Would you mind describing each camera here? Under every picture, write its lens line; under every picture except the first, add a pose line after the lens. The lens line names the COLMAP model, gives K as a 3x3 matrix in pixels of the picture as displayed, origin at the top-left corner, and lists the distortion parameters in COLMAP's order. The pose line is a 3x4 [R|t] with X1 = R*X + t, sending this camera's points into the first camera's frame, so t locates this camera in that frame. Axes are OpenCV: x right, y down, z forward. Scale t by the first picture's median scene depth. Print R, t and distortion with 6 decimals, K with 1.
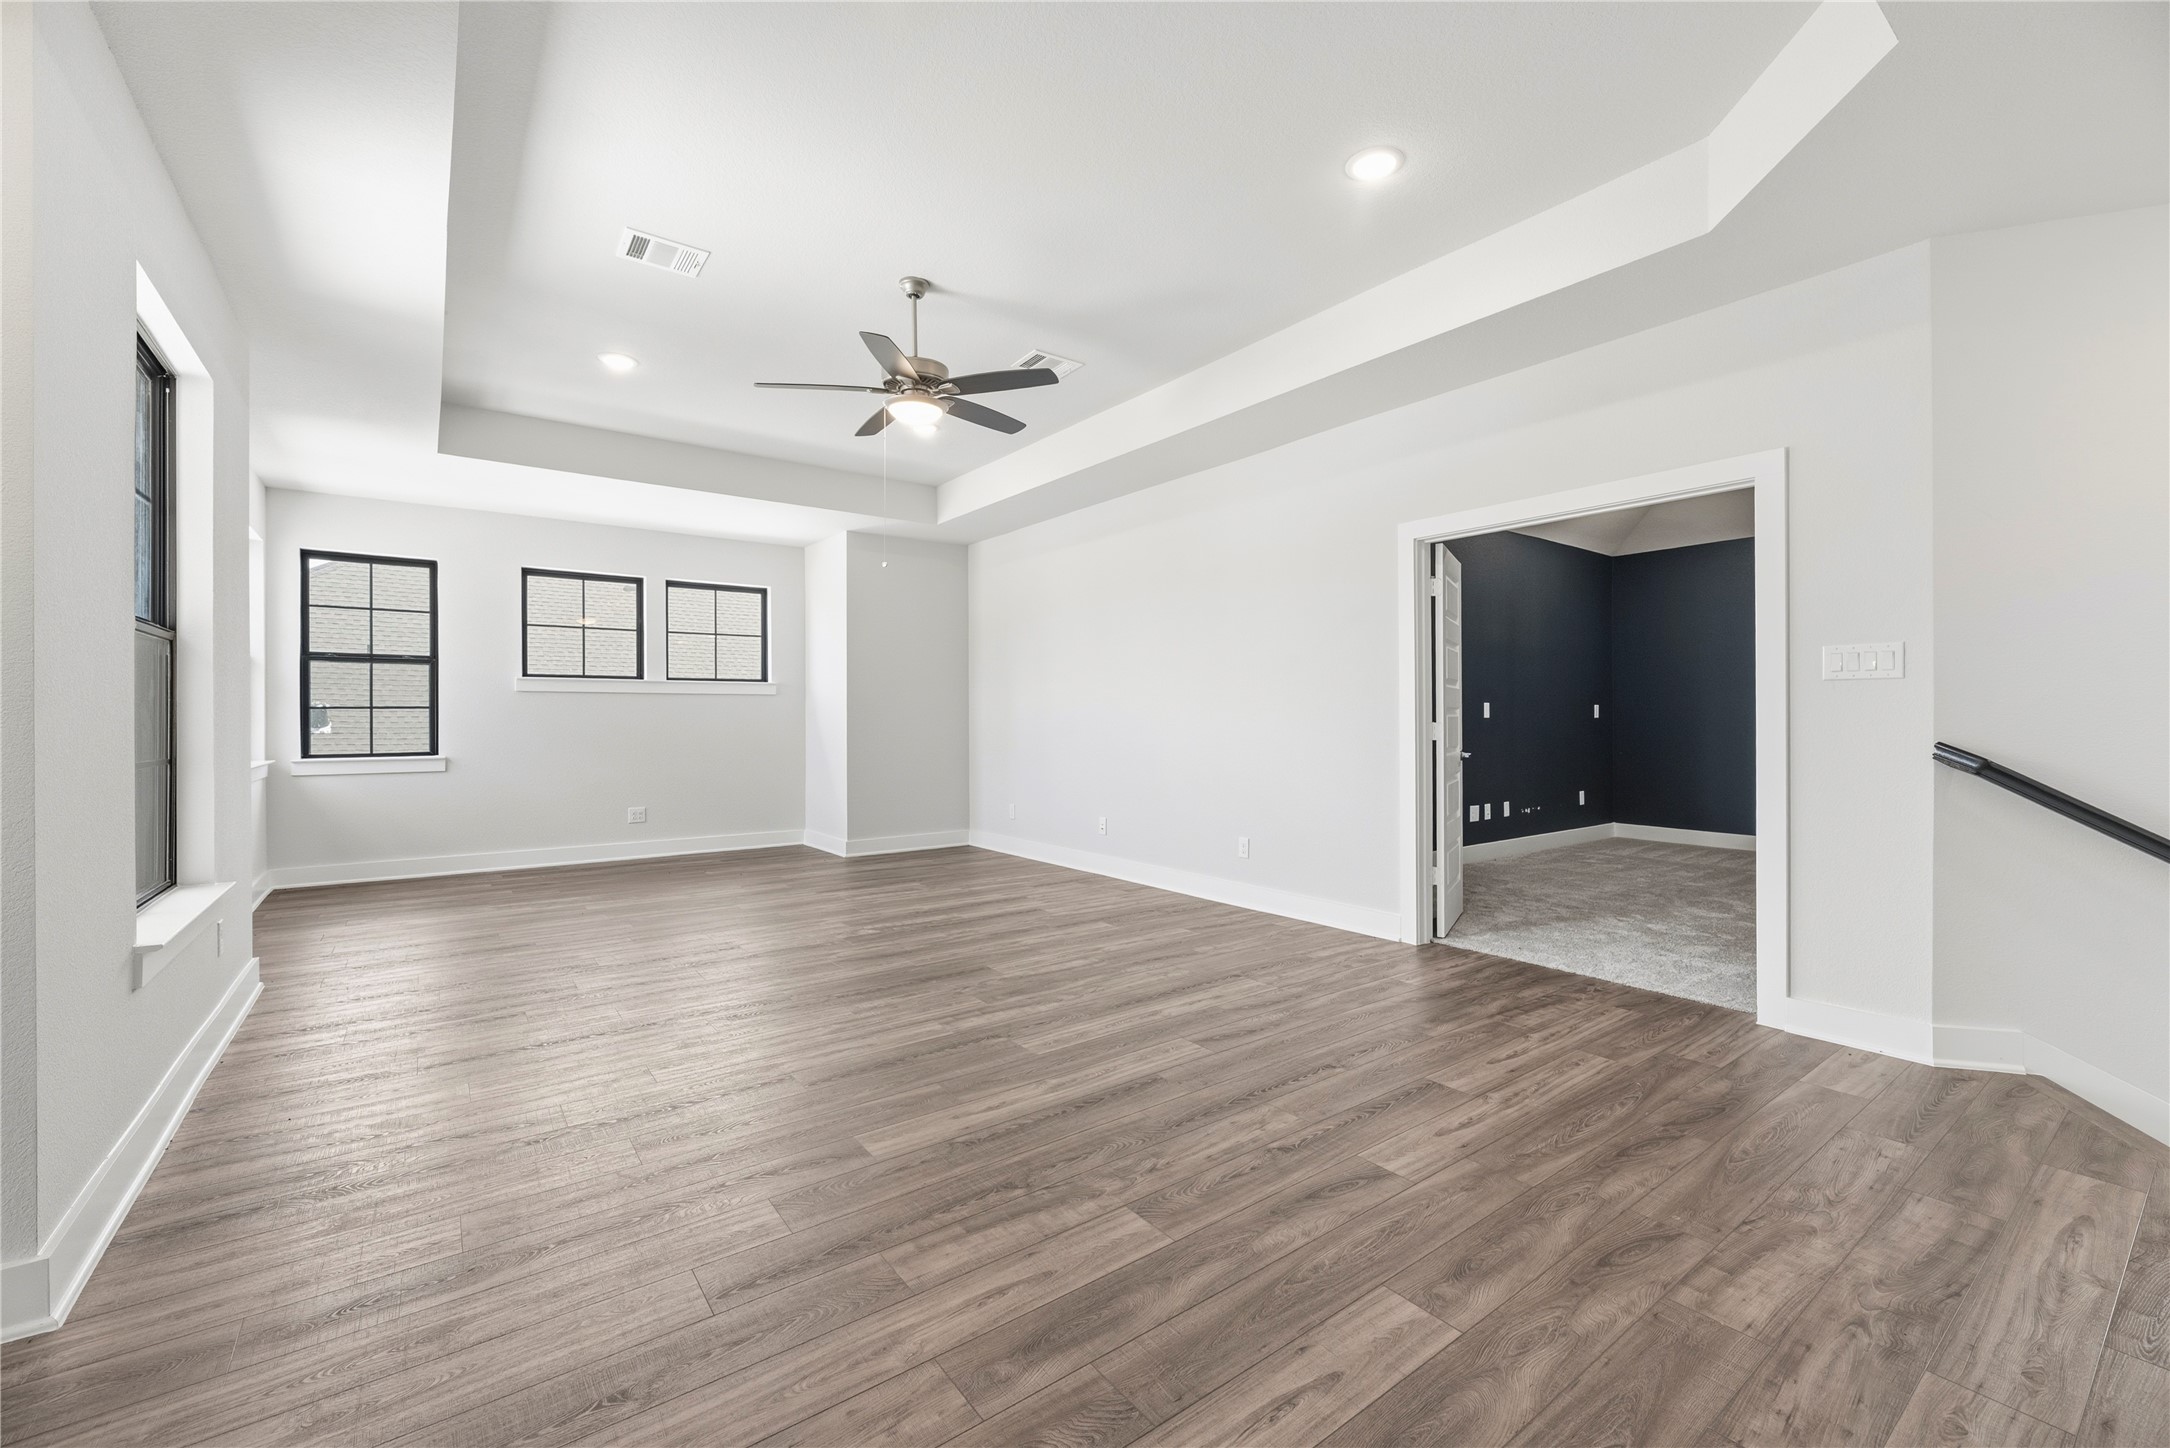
lens RADIAL K [[871.7, 0, 1089.6], [0, 871.7, 717.2], [0, 0, 1]] dist [-0.001366, -0.000417]
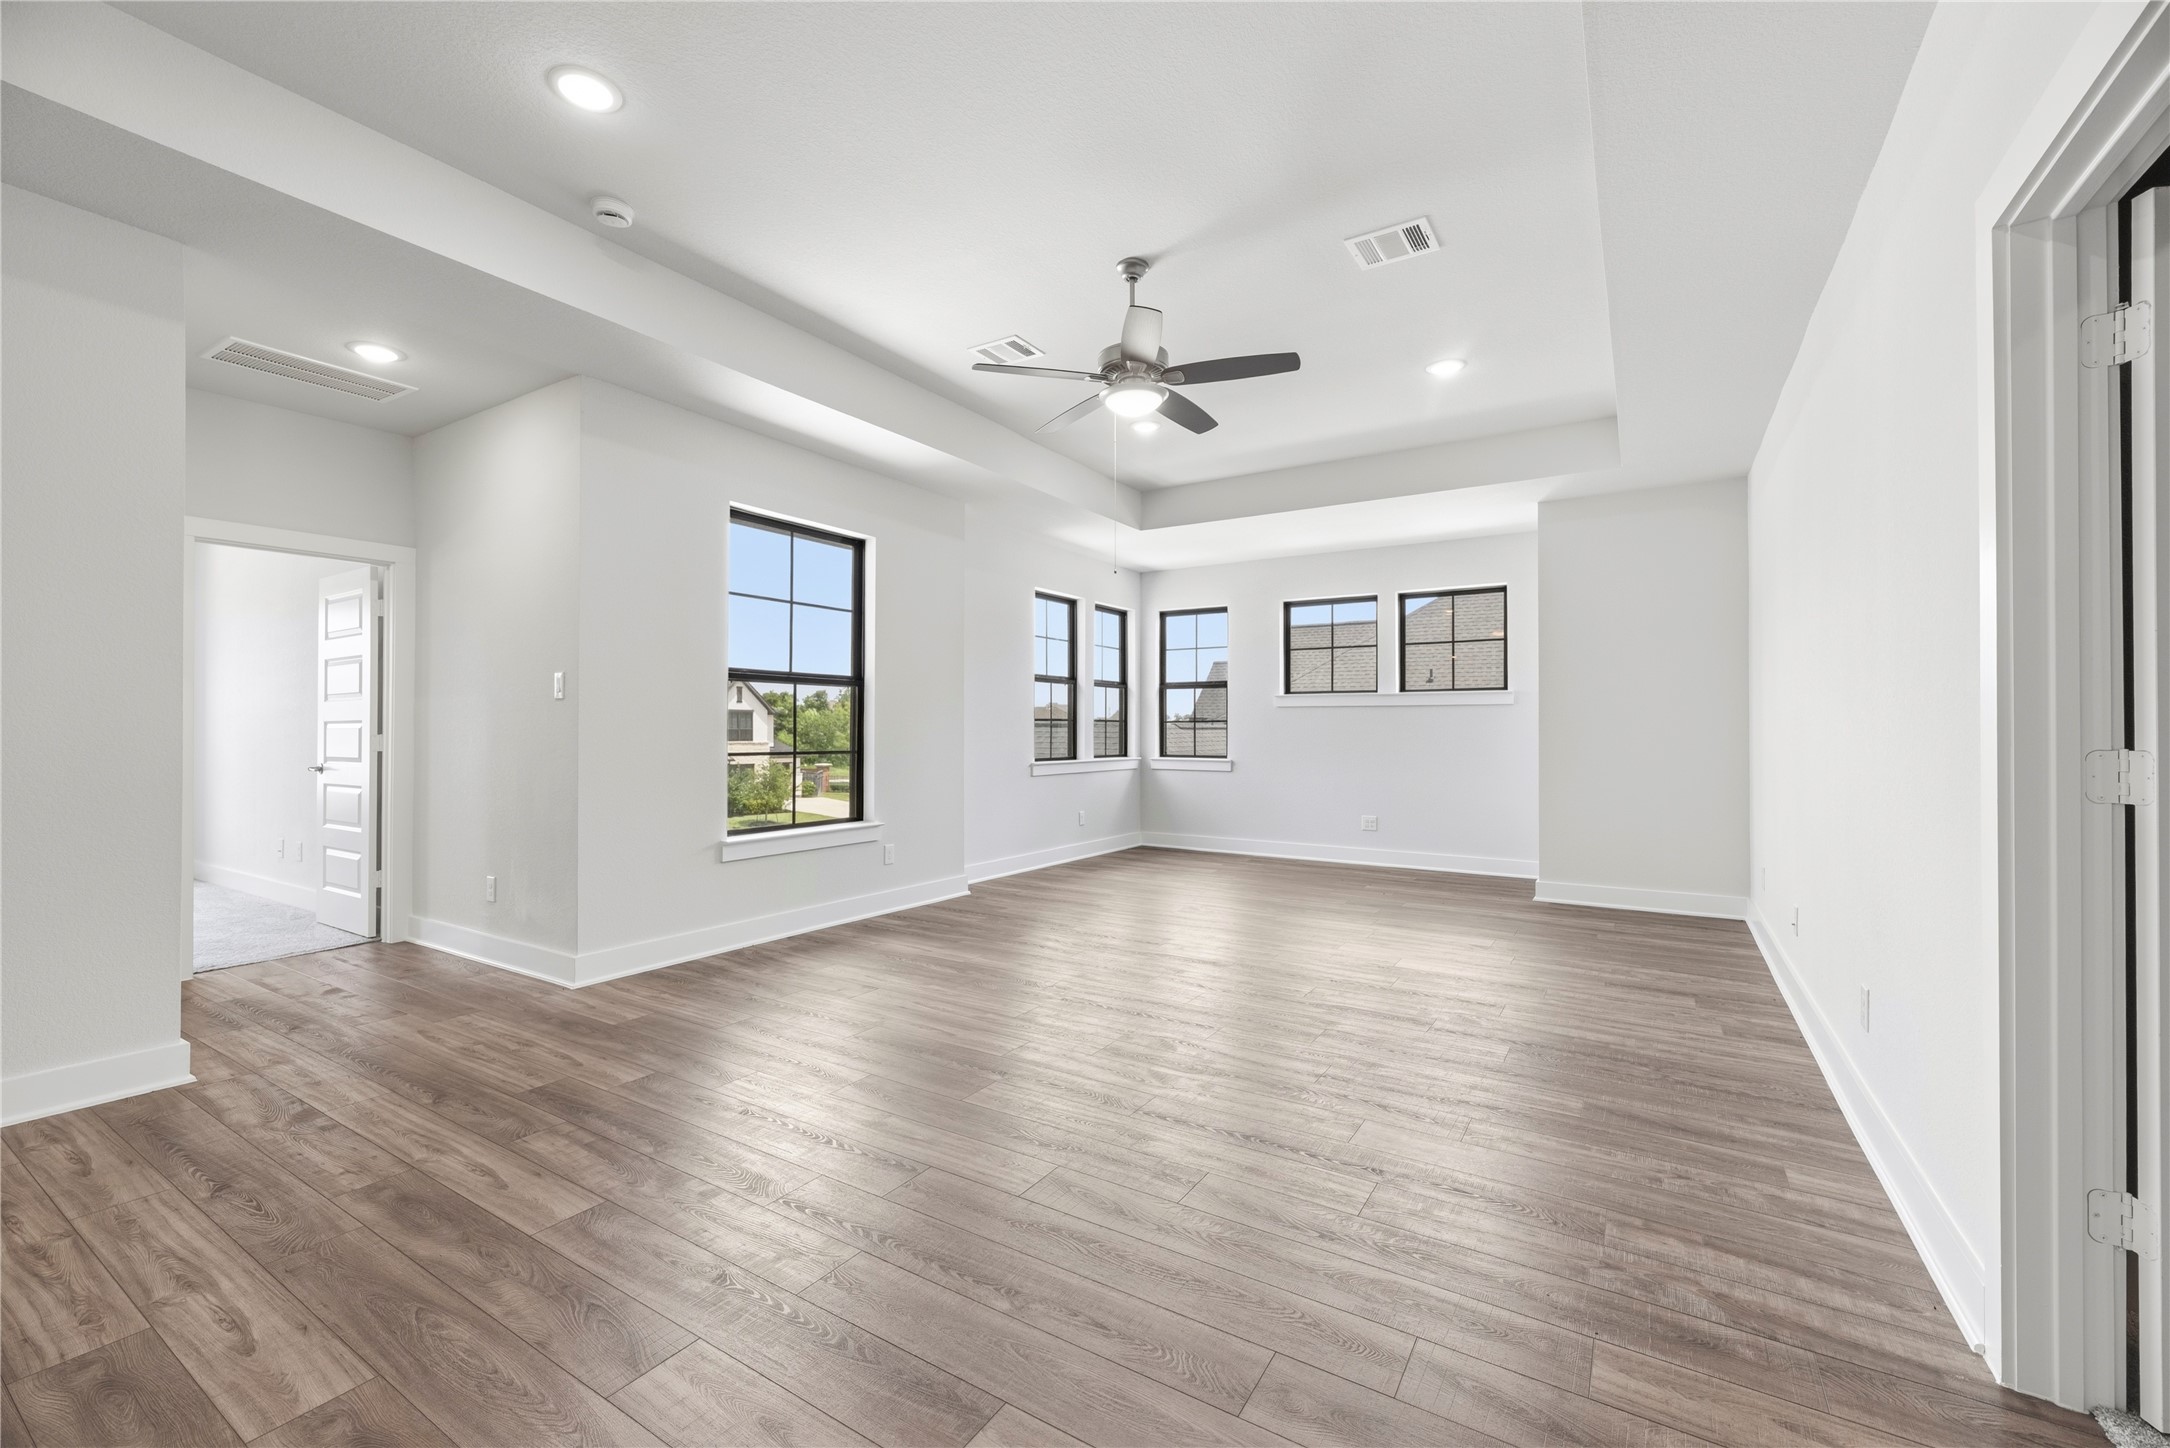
lens RADIAL K [[871.7, 0, 1089.6], [0, 871.7, 717.2], [0, 0, 1]] dist [-0.001366, -0.000417]
pose [[0.376060, -0.009813, -0.926543, 0.477610], [-0.003841, 0.999919, -0.012149, 0.000333], [0.926587, 0.008128, 0.375992, 0.447599]]
